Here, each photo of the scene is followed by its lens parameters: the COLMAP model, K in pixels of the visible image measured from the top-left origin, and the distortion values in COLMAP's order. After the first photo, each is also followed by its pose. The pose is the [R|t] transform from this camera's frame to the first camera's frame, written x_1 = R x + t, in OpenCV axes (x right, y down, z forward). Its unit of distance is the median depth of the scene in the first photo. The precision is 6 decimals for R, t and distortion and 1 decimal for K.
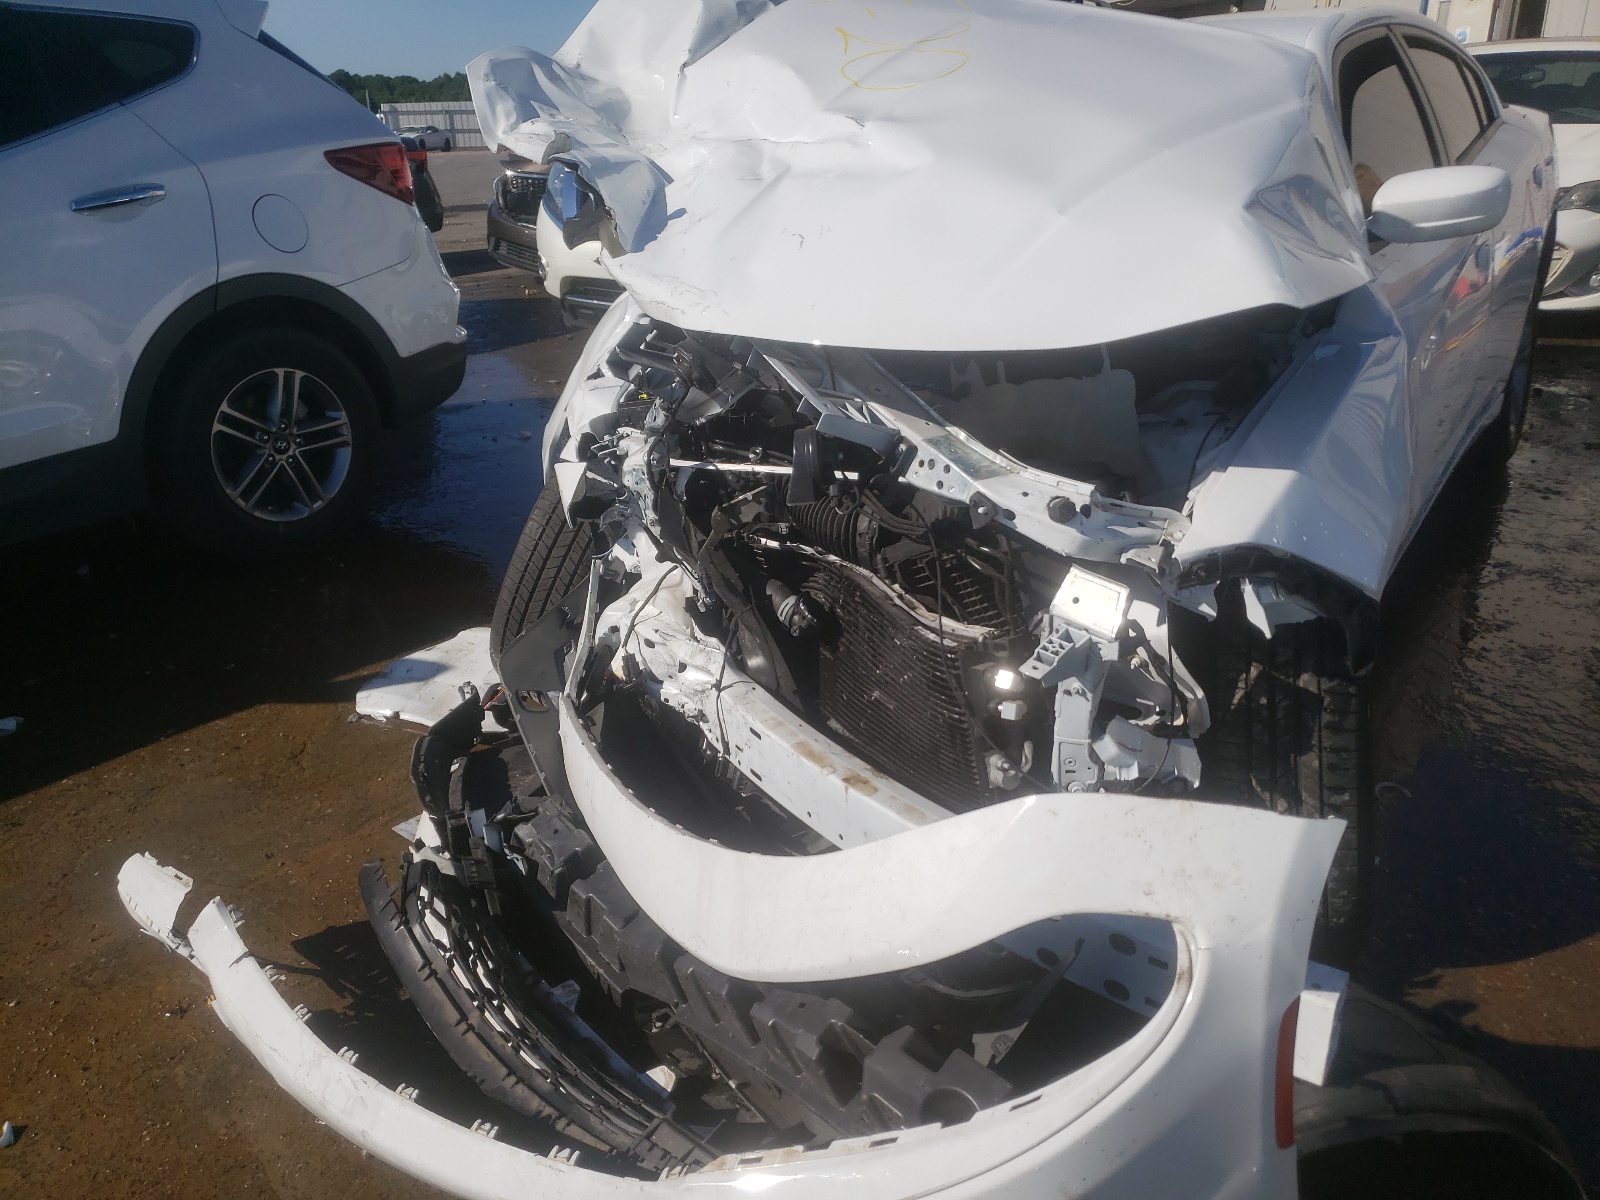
lens RADIAL K [[1394.6, 0, 800.0], [0, 1394.6, 600.0], [0, 0, 1]] dist [0.130590, -0.226734]
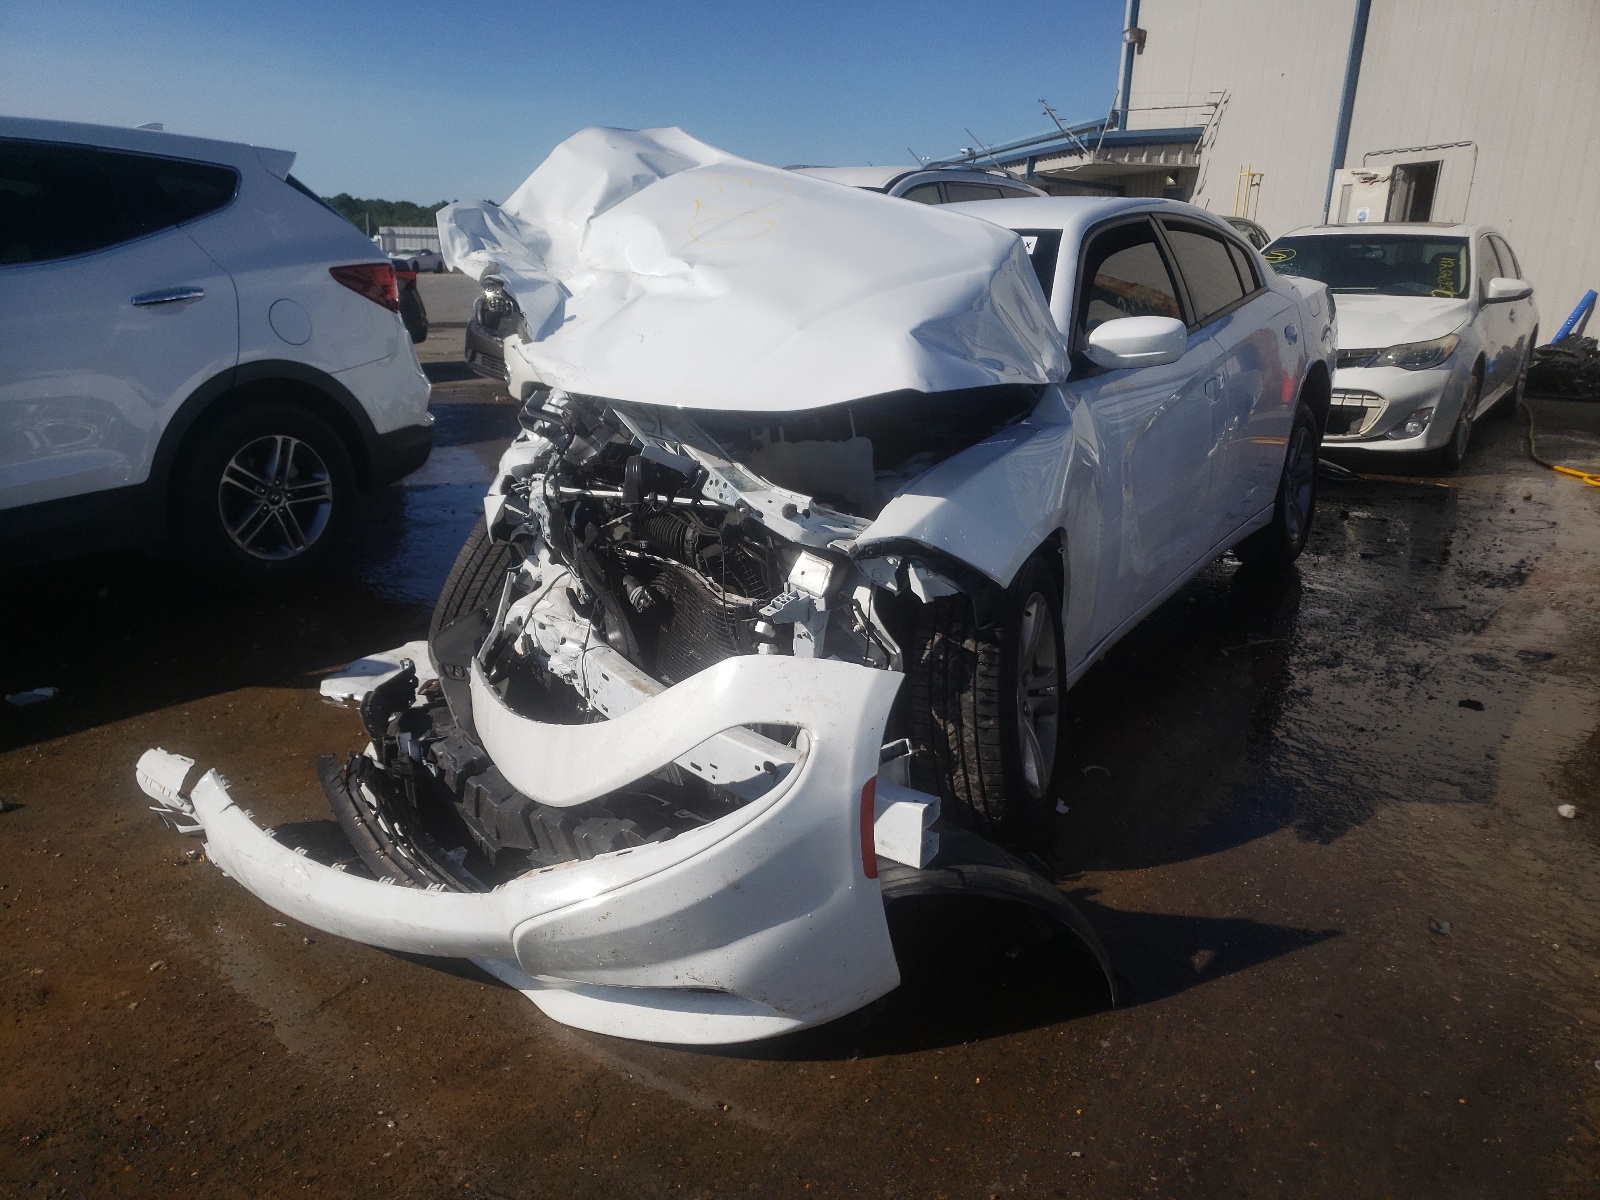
lens RADIAL K [[1514.3, 0, 800.0], [0, 1514.3, 600.0], [0, 0, 1]] dist [0.252312, -0.727893]
pose [[0.998878, 0.046980, -0.005931, 0.163175], [-0.047349, 0.992673, -0.111167, 0.171558], [0.000664, 0.111323, 0.993784, -0.521161]]
